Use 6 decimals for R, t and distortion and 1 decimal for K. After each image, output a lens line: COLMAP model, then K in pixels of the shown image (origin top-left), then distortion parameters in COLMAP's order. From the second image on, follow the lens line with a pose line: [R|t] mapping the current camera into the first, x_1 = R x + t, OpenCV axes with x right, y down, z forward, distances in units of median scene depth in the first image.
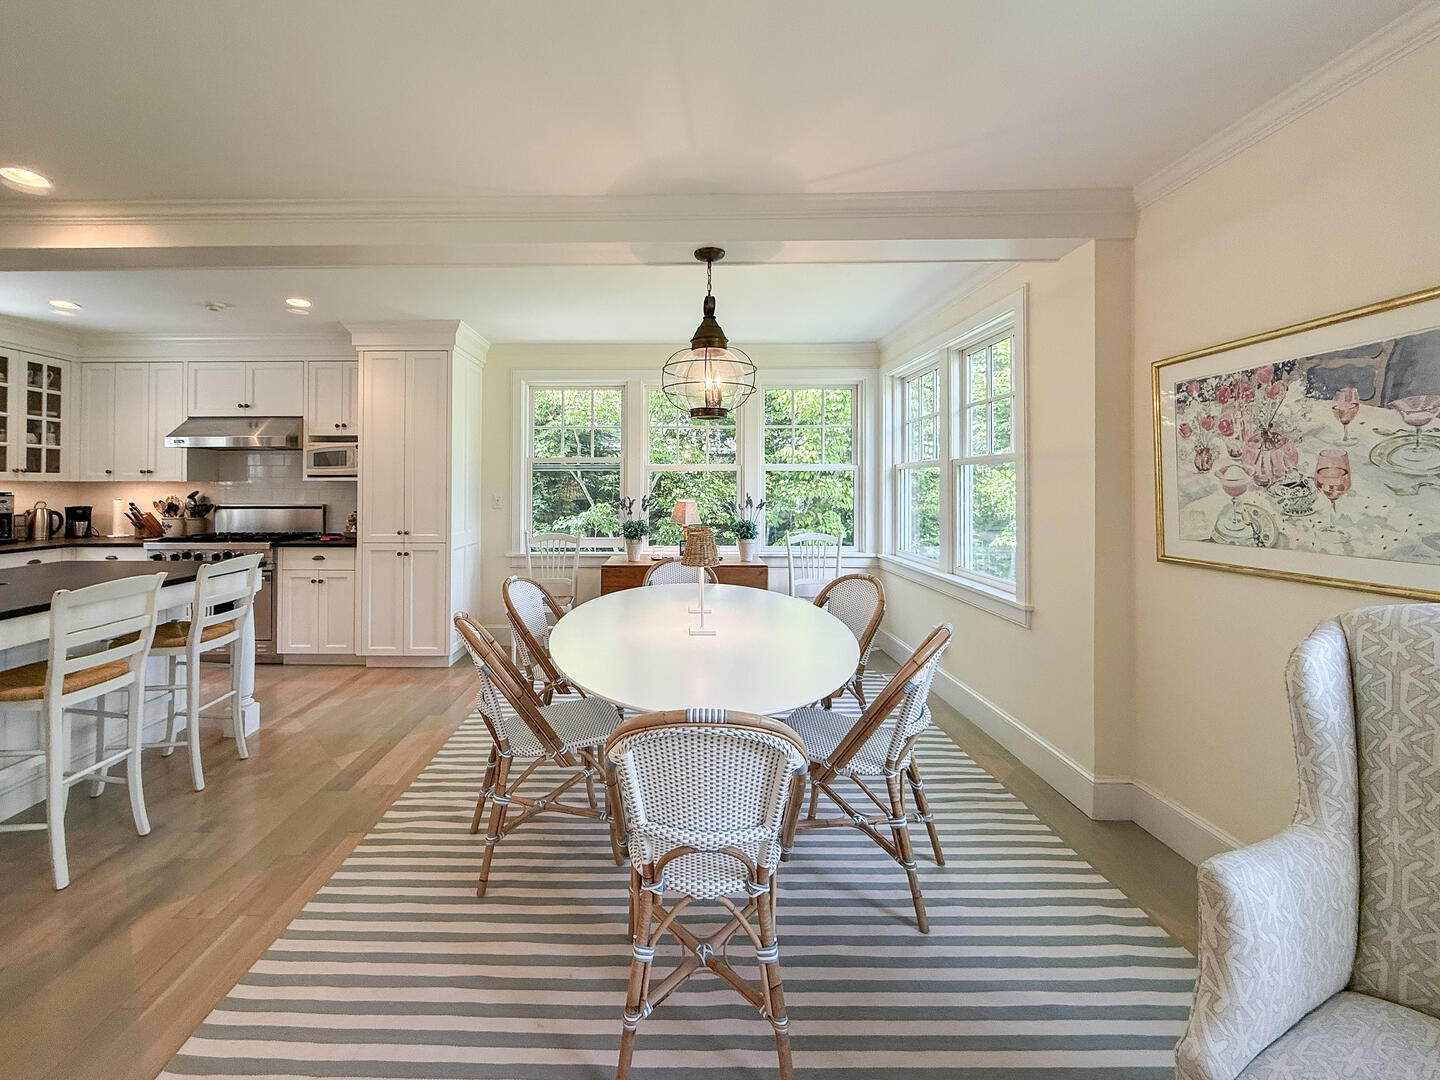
lens RADIAL K [[573.1, 0, 650.8], [0, 573.1, 475.3], [0, 0, 1]] dist [0.001363, -0.000358]
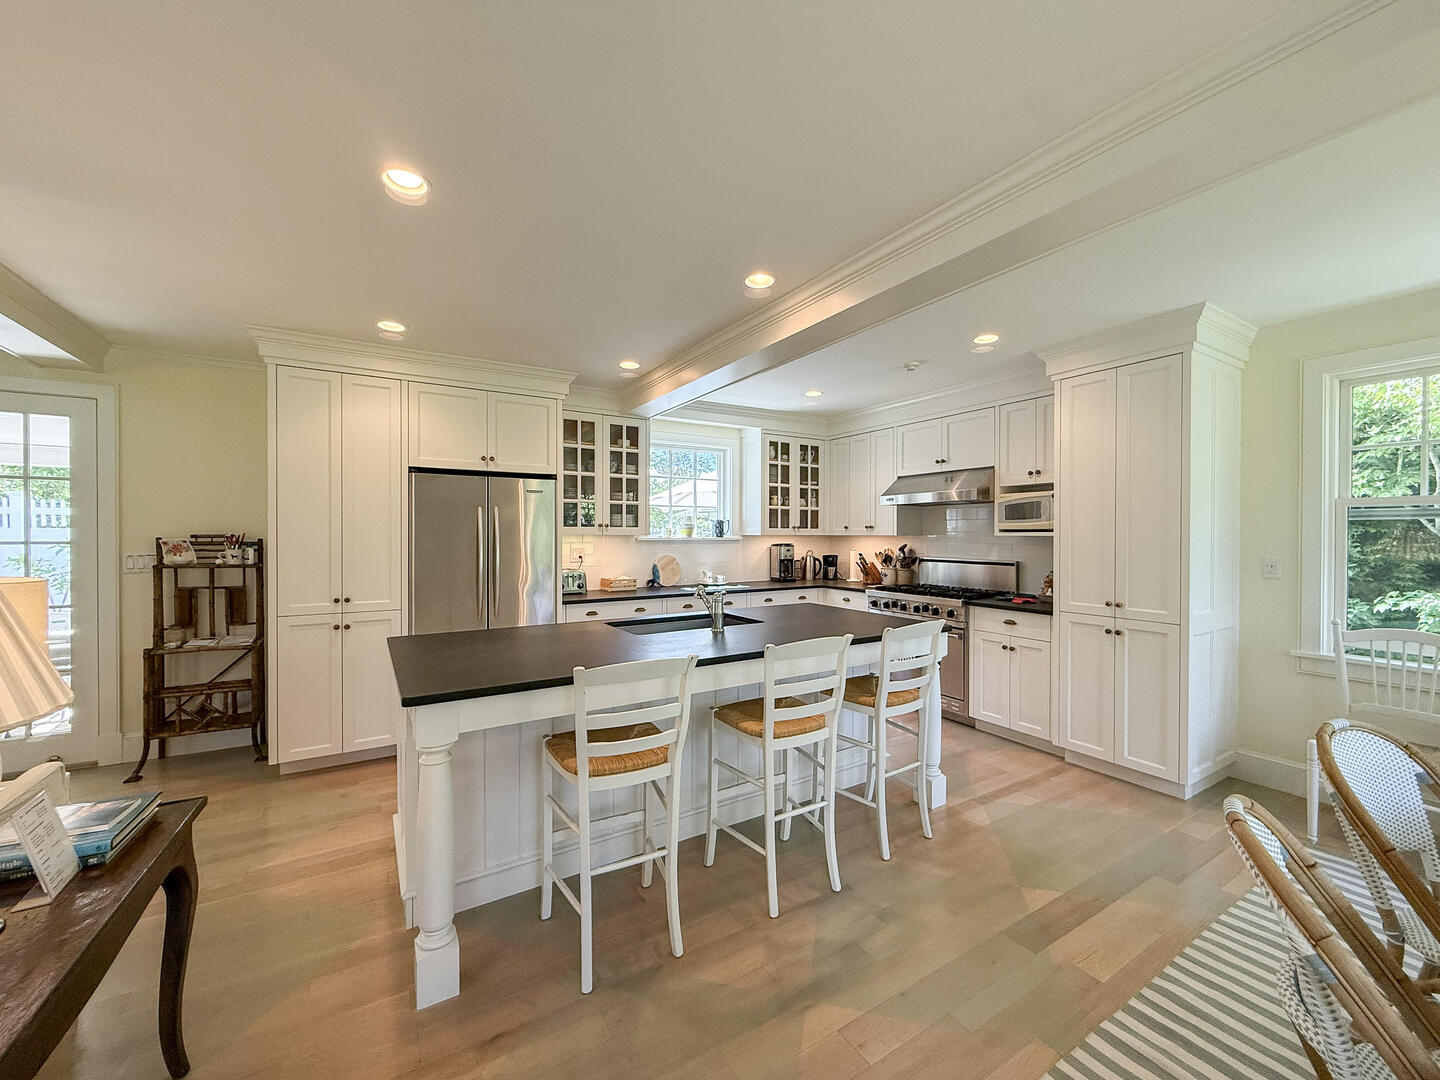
lens RADIAL K [[573.1, 0, 739.4], [0, 573.1, 536.0], [0, 0, 1]] dist [0.001363, -0.000358]
pose [[0.555414, 0.005540, -0.831556, -0.068199], [0.011432, 0.999832, 0.014296, -0.008227], [0.831495, -0.017447, 0.555258, 0.149470]]
